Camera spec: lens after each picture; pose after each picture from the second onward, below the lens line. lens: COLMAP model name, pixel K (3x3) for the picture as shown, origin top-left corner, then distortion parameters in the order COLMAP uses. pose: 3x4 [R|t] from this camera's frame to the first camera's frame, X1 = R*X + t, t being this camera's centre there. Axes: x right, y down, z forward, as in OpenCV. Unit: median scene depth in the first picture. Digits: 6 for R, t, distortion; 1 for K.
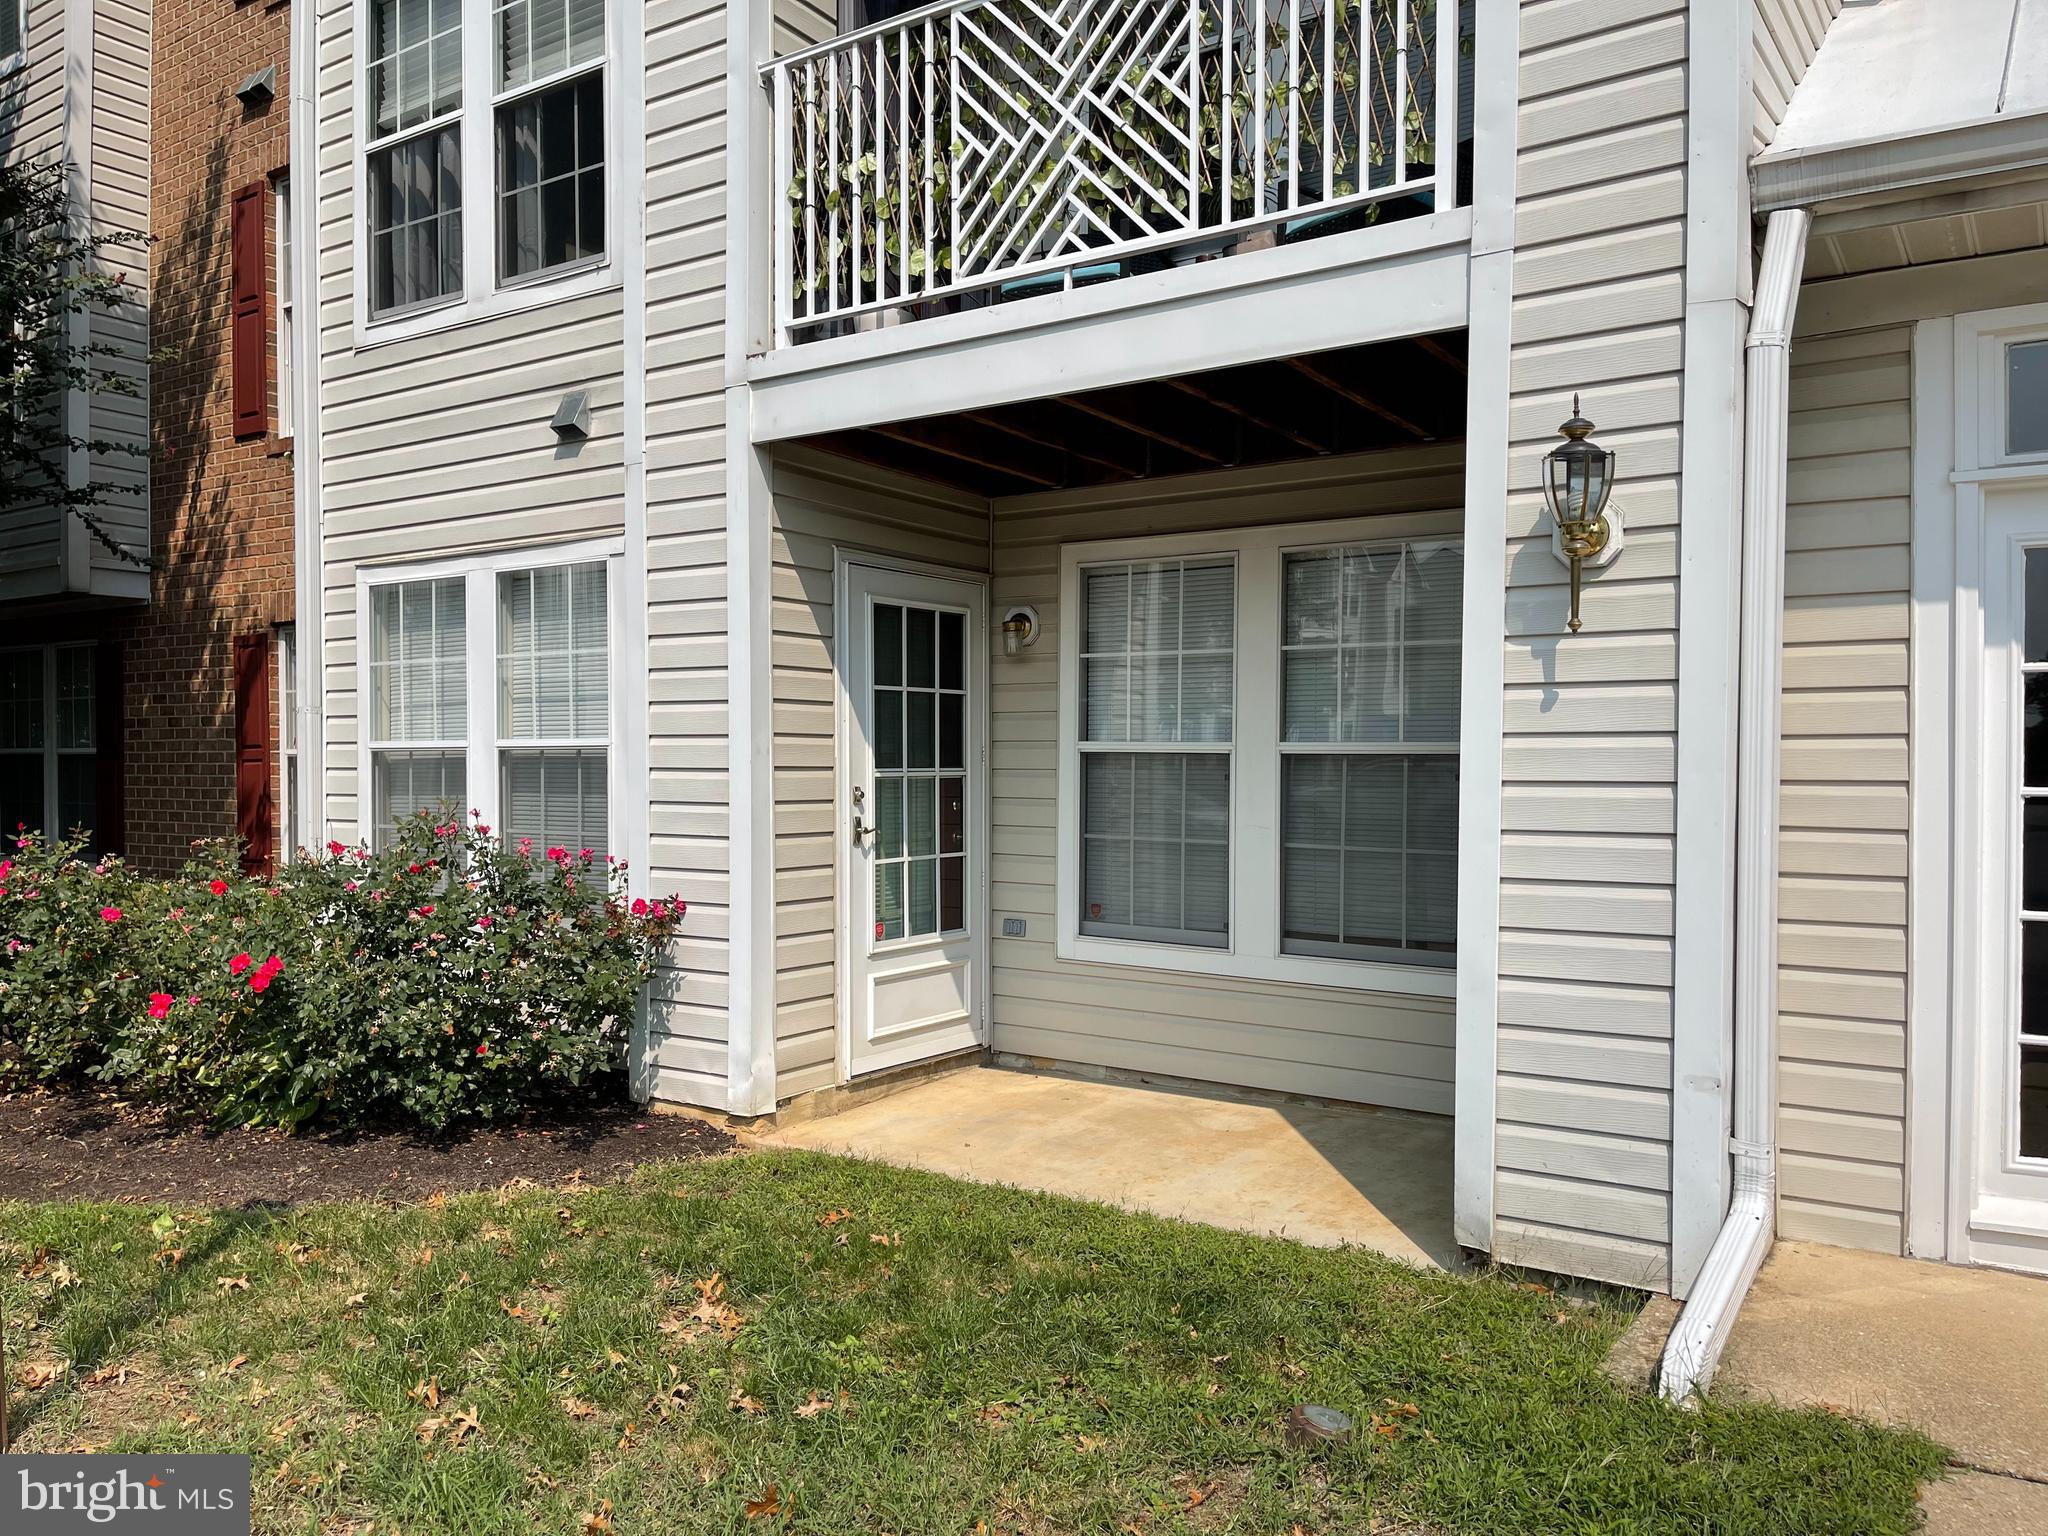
lens RADIAL K [[1545.2, 0, 1024.0], [0, 1545.2, 768.0], [0, 0, 1]] dist [0.075527, -0.102573]
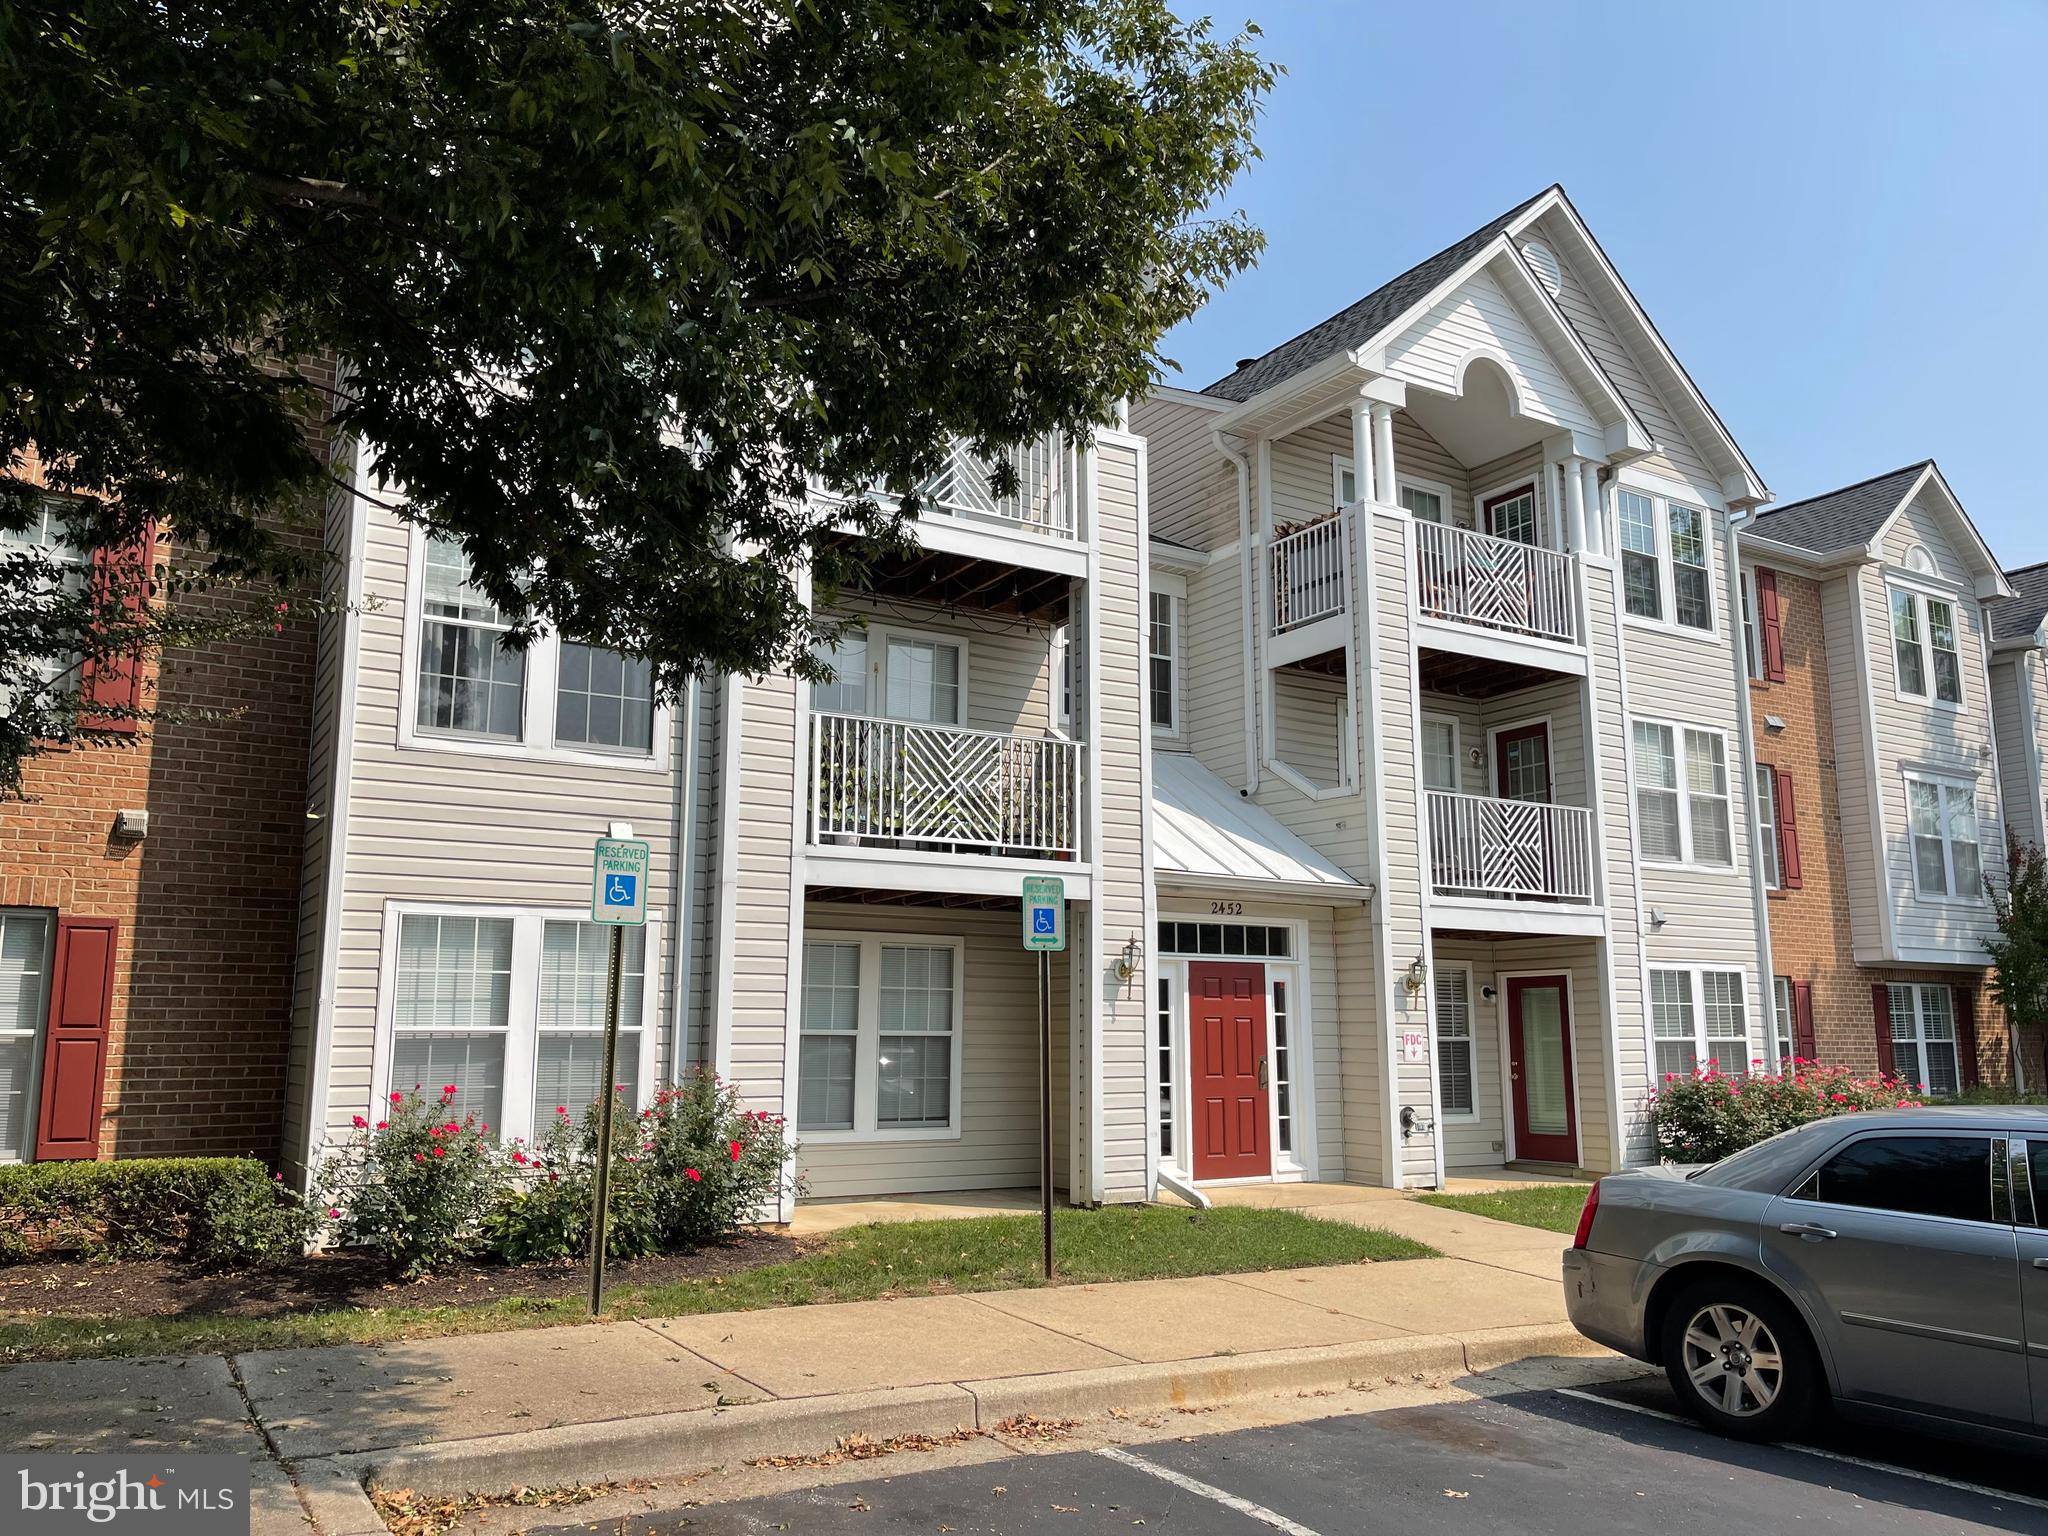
lens RADIAL K [[1545.2, 0, 1024.0], [0, 1545.2, 768.0], [0, 0, 1]] dist [0.075527, -0.102573]
pose [[0.420307, 0.159821, 0.893196, -2.179193], [0.001129, 0.984273, -0.176649, 0.005447], [-0.907381, 0.075255, 0.413516, -0.163881]]
